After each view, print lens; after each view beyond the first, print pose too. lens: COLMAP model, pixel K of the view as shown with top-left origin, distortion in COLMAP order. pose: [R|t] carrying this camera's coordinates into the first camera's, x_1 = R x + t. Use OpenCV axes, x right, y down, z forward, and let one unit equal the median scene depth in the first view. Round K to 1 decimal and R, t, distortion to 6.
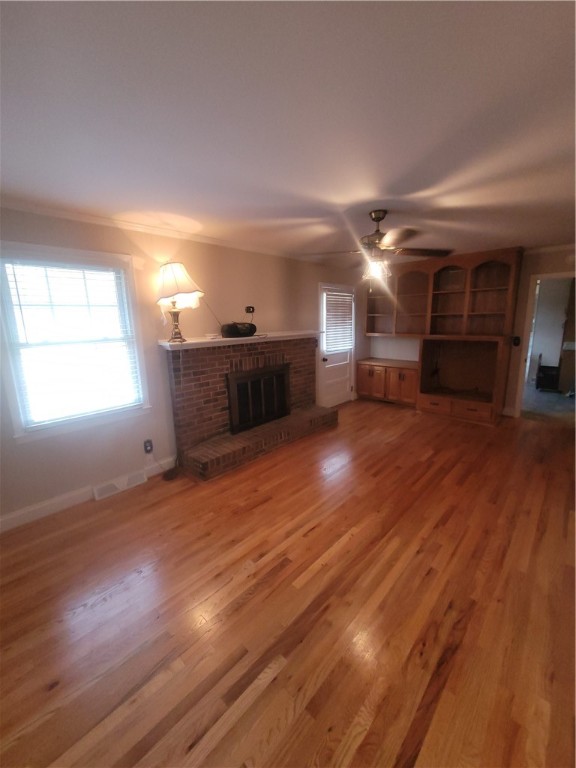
lens RADIAL K [[317.5, 0, 287.6], [0, 317.5, 384.2], [0, 0, 1]] dist [-0.001875, 0.000023]
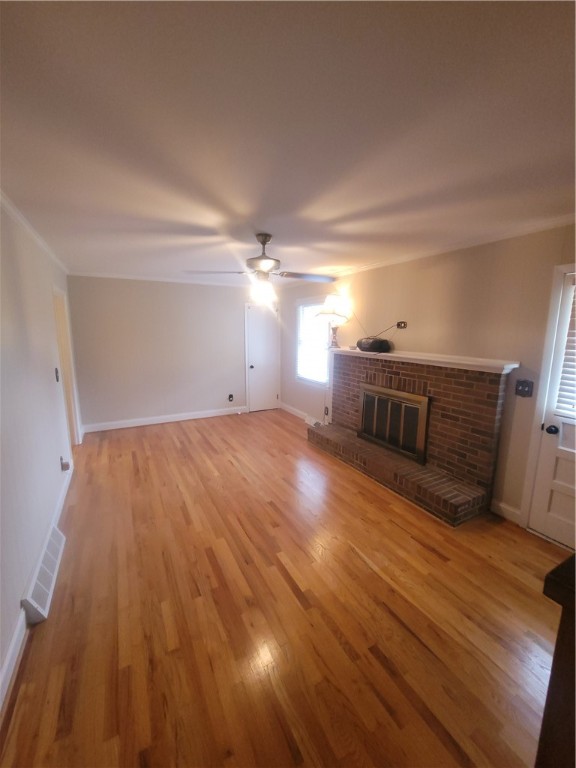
lens RADIAL K [[317.5, 0, 287.0], [0, 317.5, 384.4], [0, 0, 1]] dist [-0.001875, 0.000023]
pose [[-0.332189, 0.185489, -0.924794, 0.935061], [-0.187456, 0.947931, 0.257464, -0.263884], [0.924397, 0.258885, -0.280121, 1.066796]]
